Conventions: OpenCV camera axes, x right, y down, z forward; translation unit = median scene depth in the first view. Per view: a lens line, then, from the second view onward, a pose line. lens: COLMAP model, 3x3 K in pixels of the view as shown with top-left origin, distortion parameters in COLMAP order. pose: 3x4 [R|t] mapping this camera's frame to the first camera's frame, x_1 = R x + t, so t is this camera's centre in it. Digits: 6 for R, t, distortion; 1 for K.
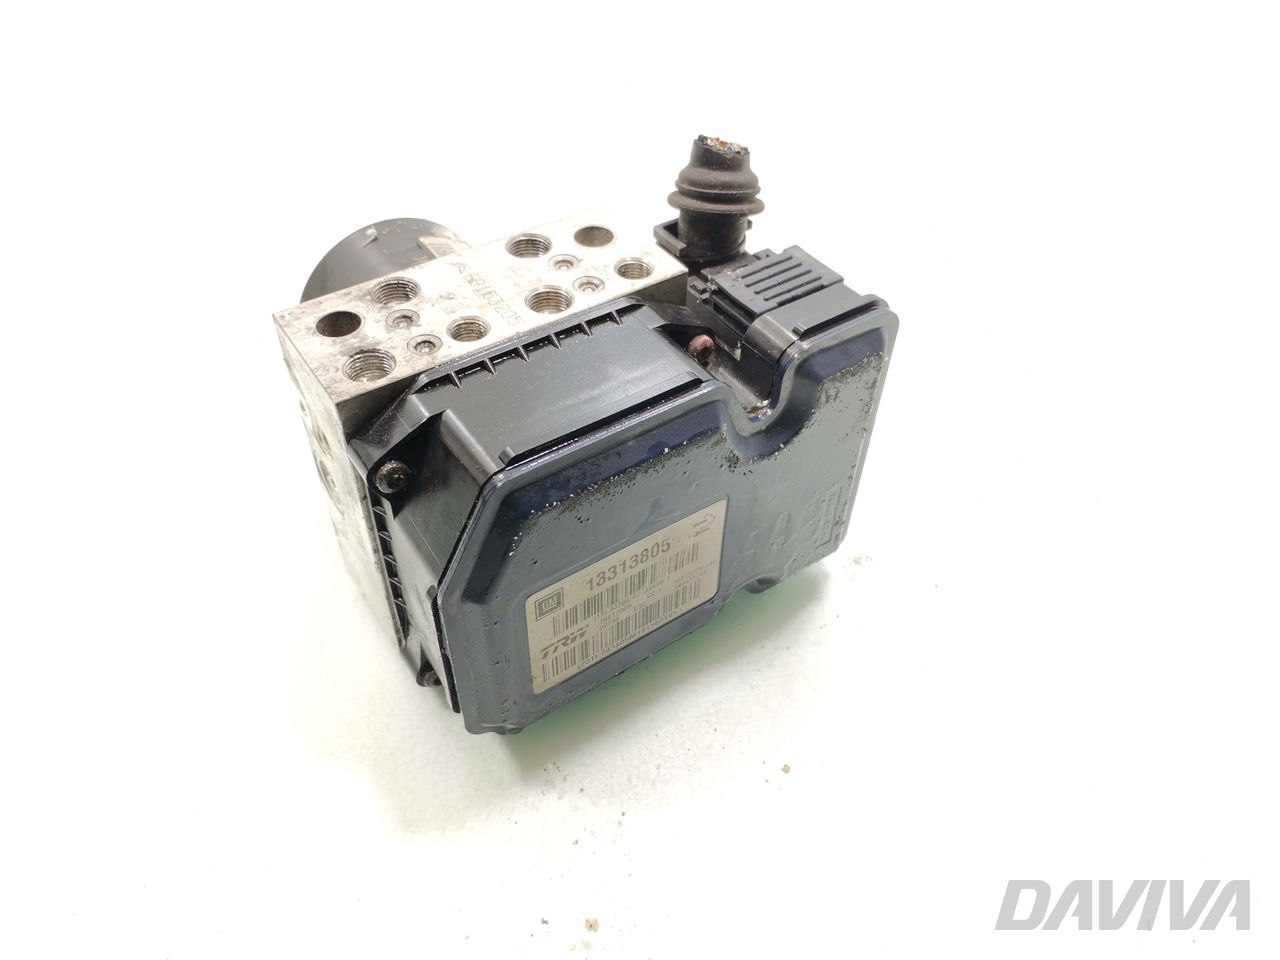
lens RADIAL K [[963.7, 0, 640.0], [0, 963.7, 480.0], [0, 0, 1]] dist [0.110785, -0.000400]
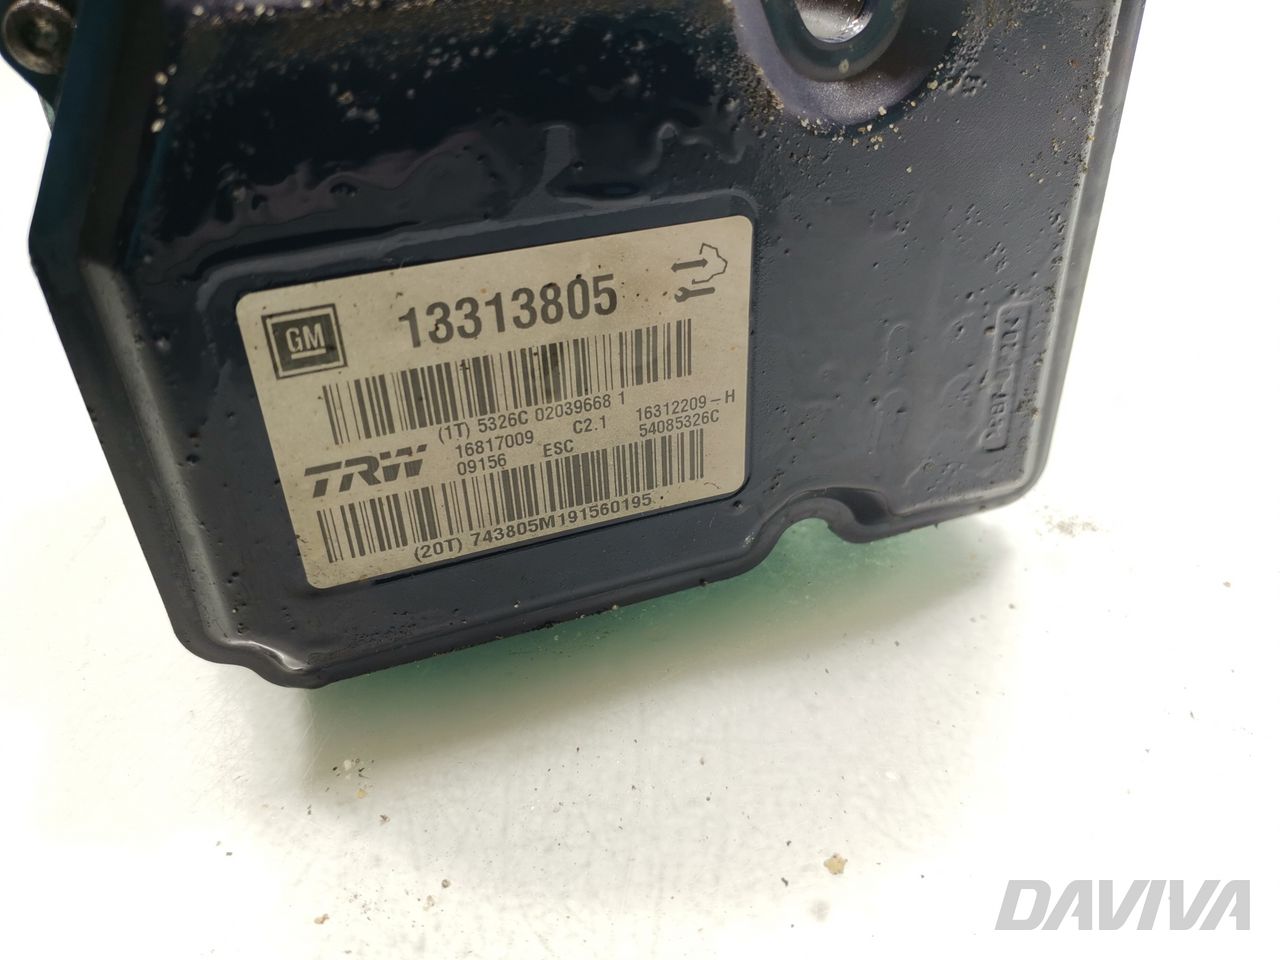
lens RADIAL K [[961.3, 0, 640.0], [0, 961.3, 480.0], [0, 0, 1]] dist [0.002030, -0.000358]
pose [[0.963166, 0.097907, -0.250450, 0.165019], [-0.144879, 0.973565, -0.176580, 0.230237], [0.226541, 0.206361, 0.951890, 0.570399]]
